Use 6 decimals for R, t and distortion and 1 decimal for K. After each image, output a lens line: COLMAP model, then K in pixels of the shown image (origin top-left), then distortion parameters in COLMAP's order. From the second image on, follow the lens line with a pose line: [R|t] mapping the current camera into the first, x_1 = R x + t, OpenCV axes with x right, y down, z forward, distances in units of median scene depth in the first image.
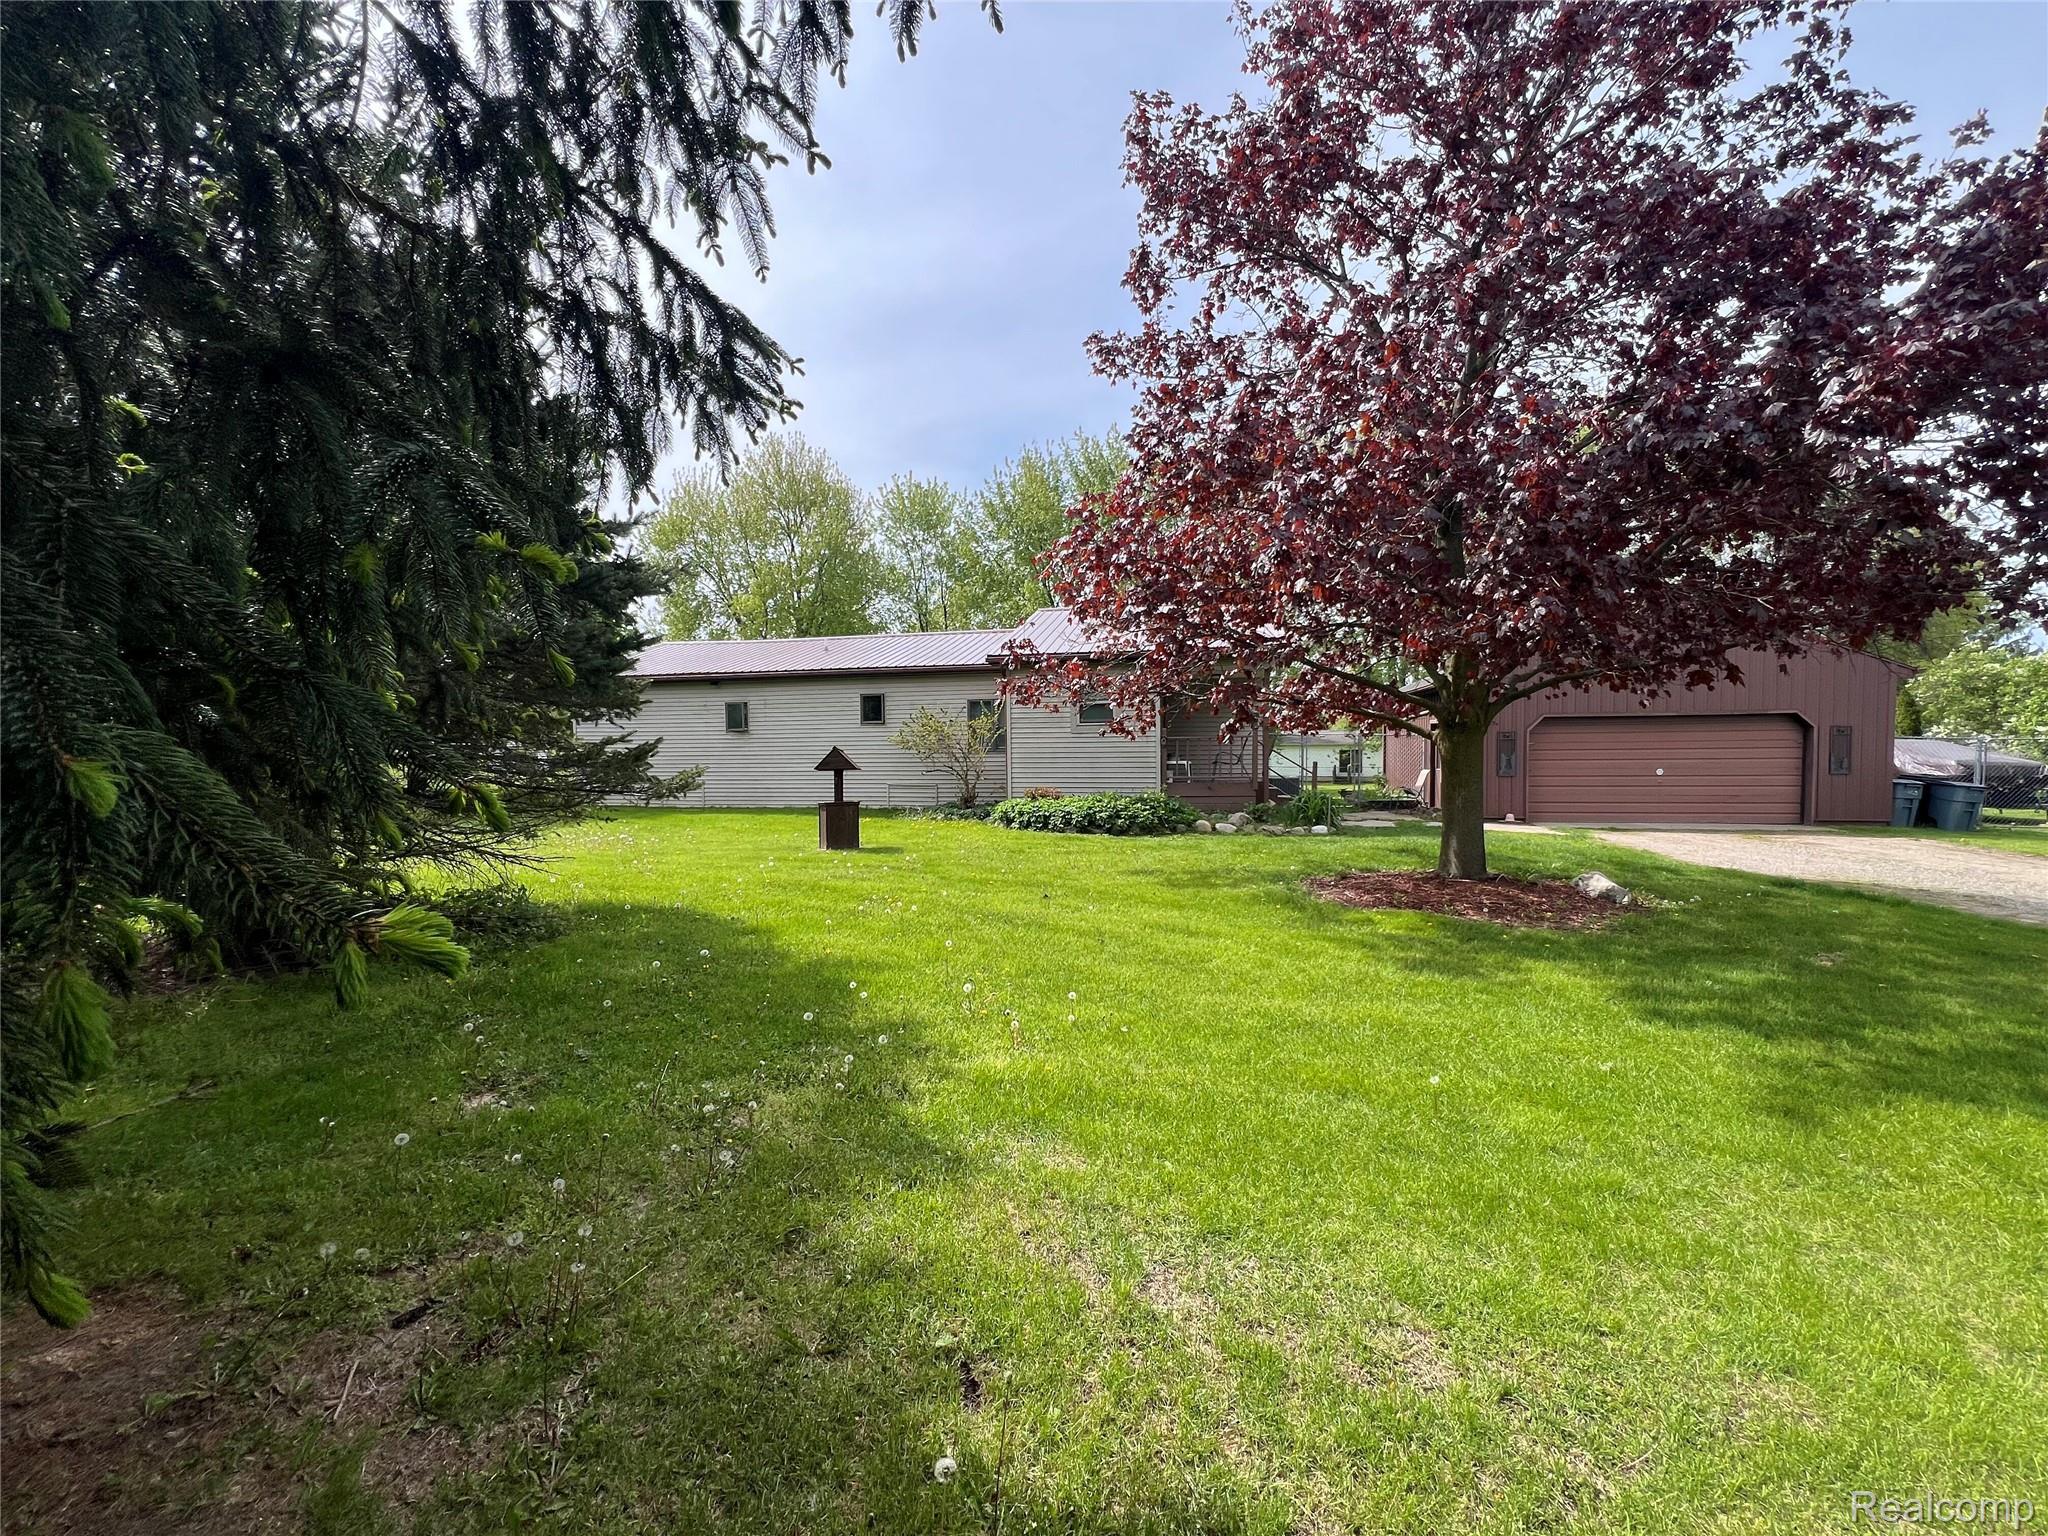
lens RADIAL K [[824.5, 0, 1024.0], [0, 824.5, 768.0], [0, 0, 1]] dist [-0.000259, 0.000011]
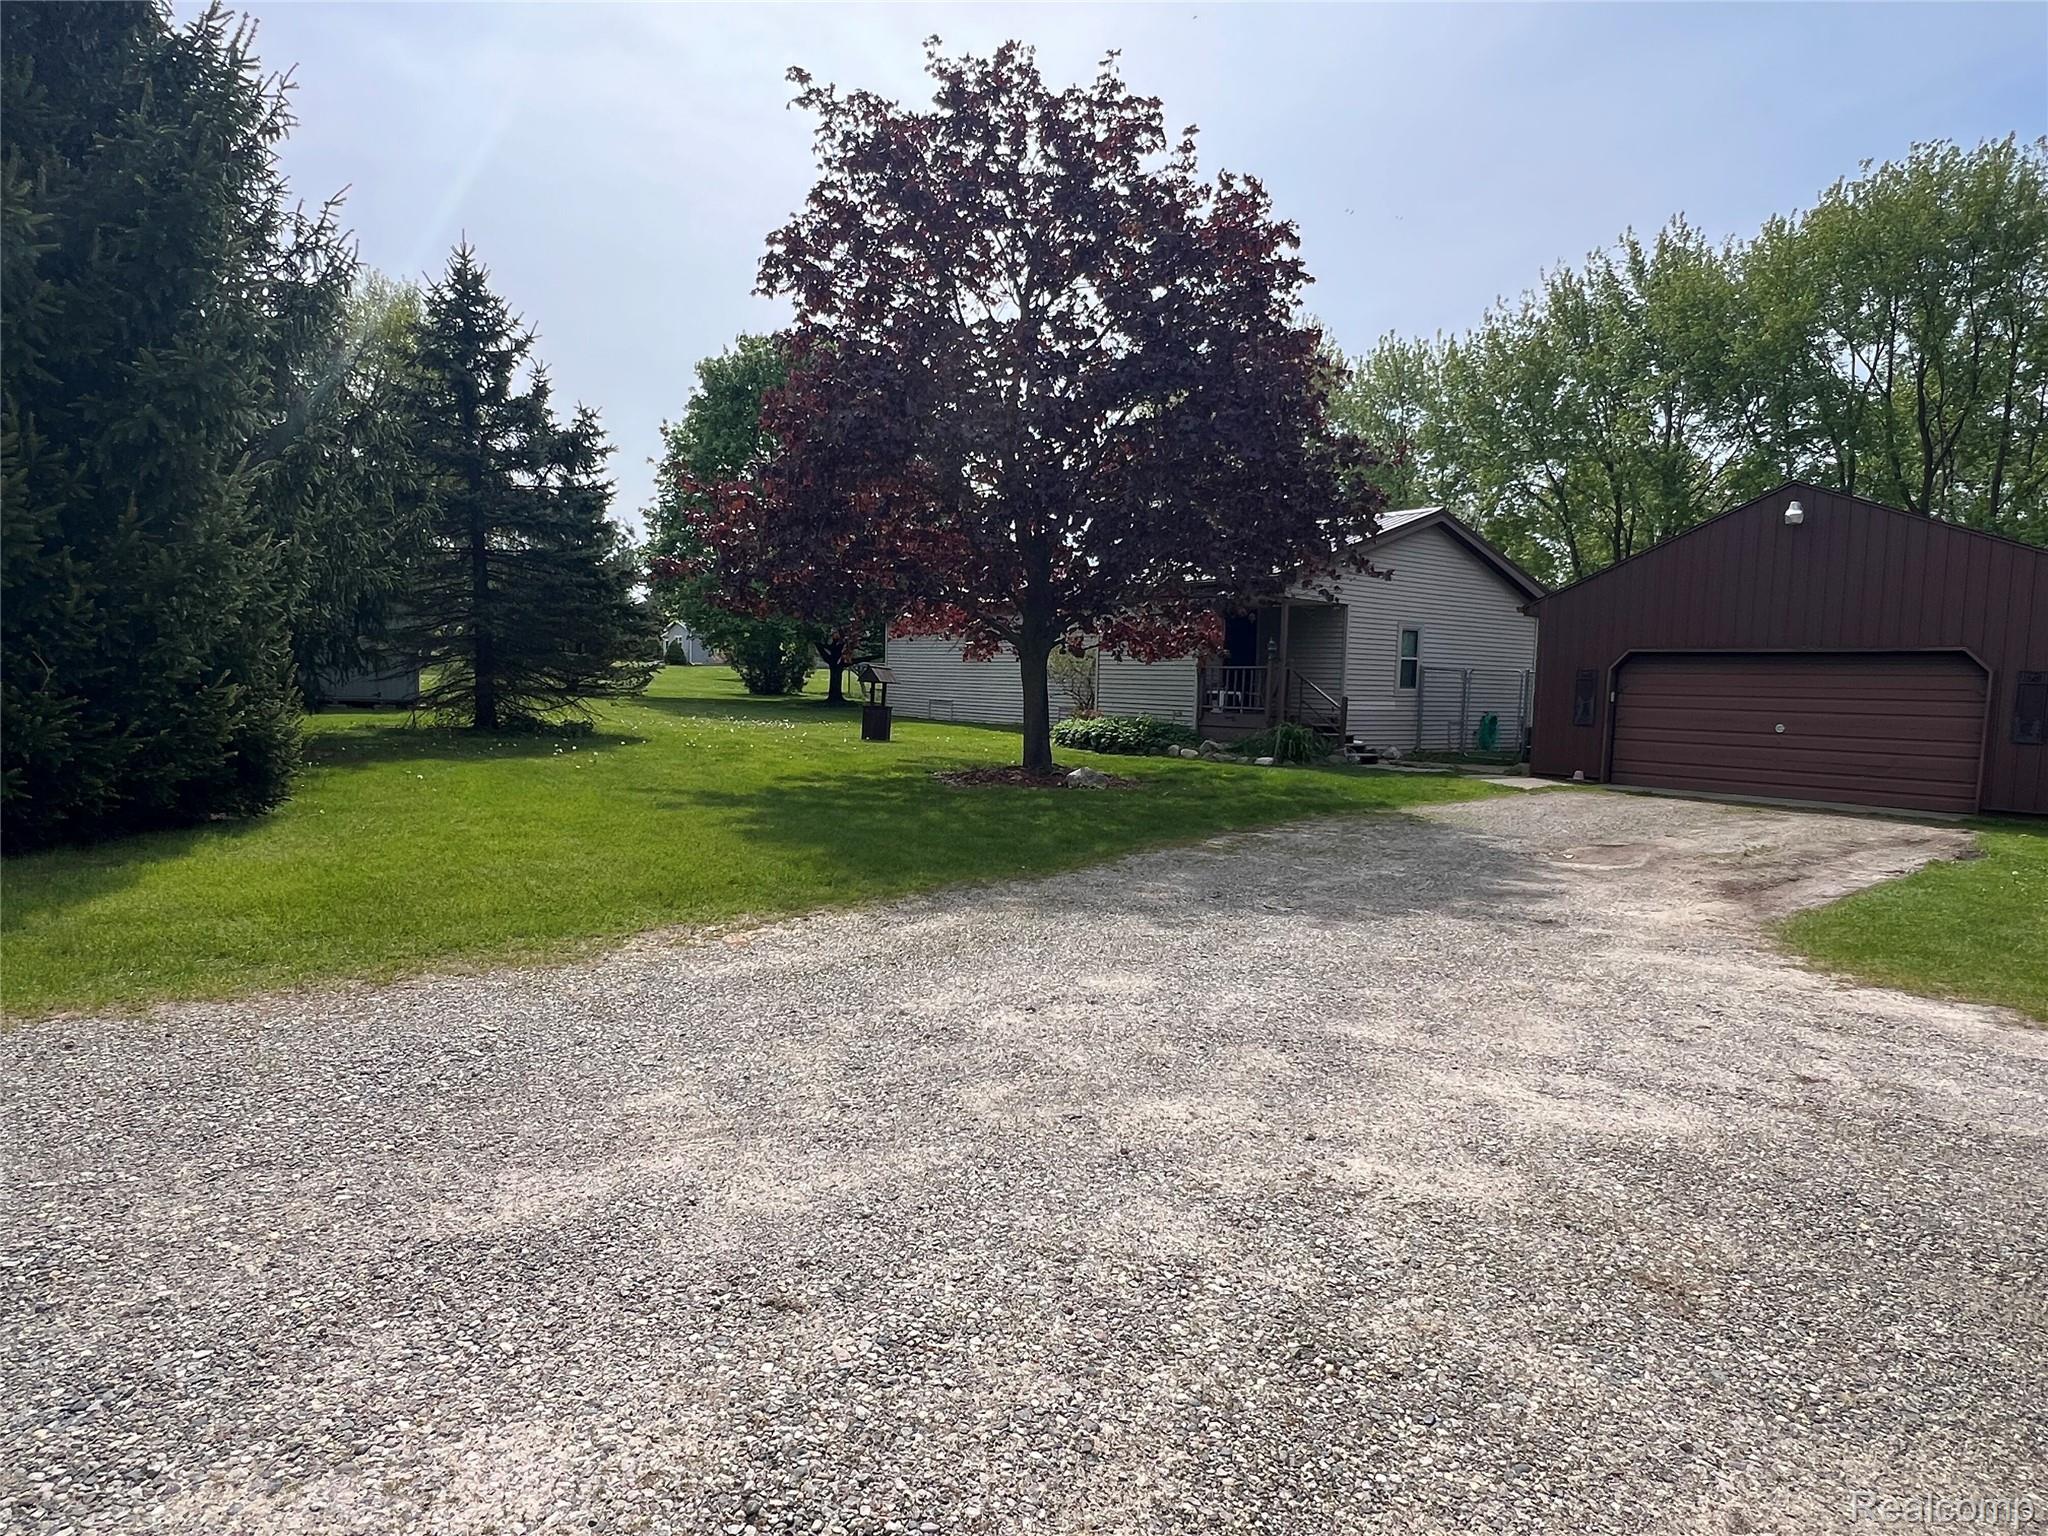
lens RADIAL K [[1147.0, 0, 1035.1], [0, 1147.0, 767.6], [0, 0, 1]] dist [-0.002250, 0.001052]
pose [[0.774313, 0.077934, -0.627986, 0.951992], [-0.048942, 0.996790, 0.063356, 0.007684], [0.630908, -0.018323, 0.775642, -0.236282]]
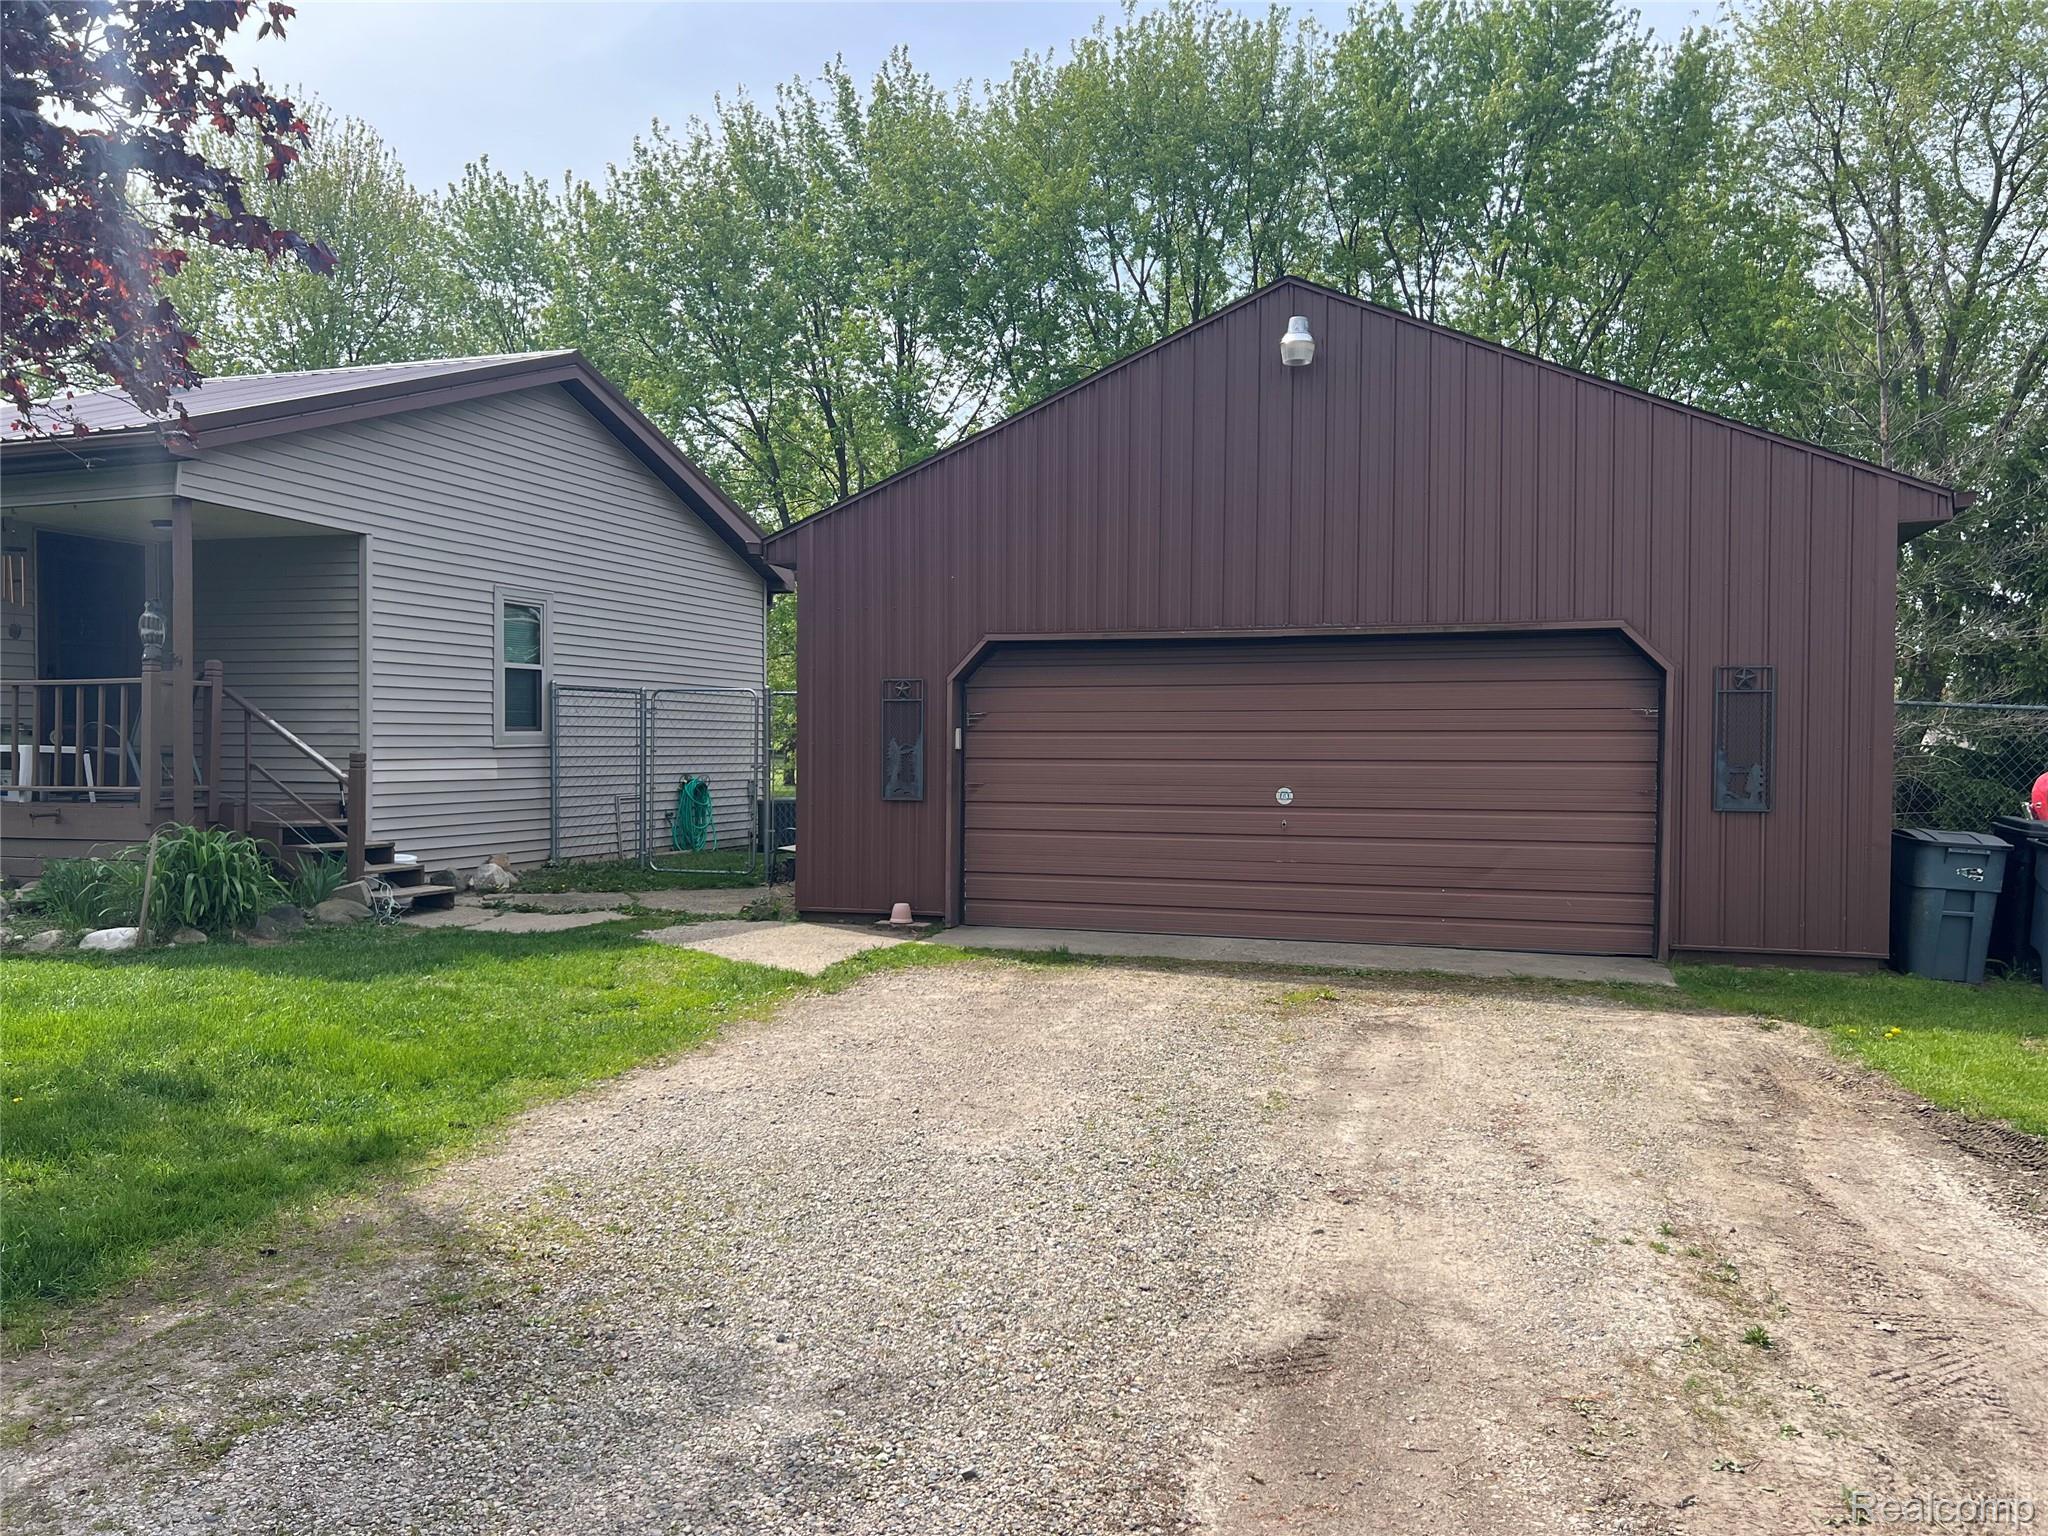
lens RADIAL K [[1508.5, 0, 1035.8], [0, 1508.5, 767.4], [0, 0, 1]] dist [0.073519, 0.000287]
pose [[0.997375, 0.015785, -0.070670, 0.748730], [-0.016258, 0.999849, -0.006118, -0.002168], [0.070563, 0.007251, 0.997481, 0.356686]]
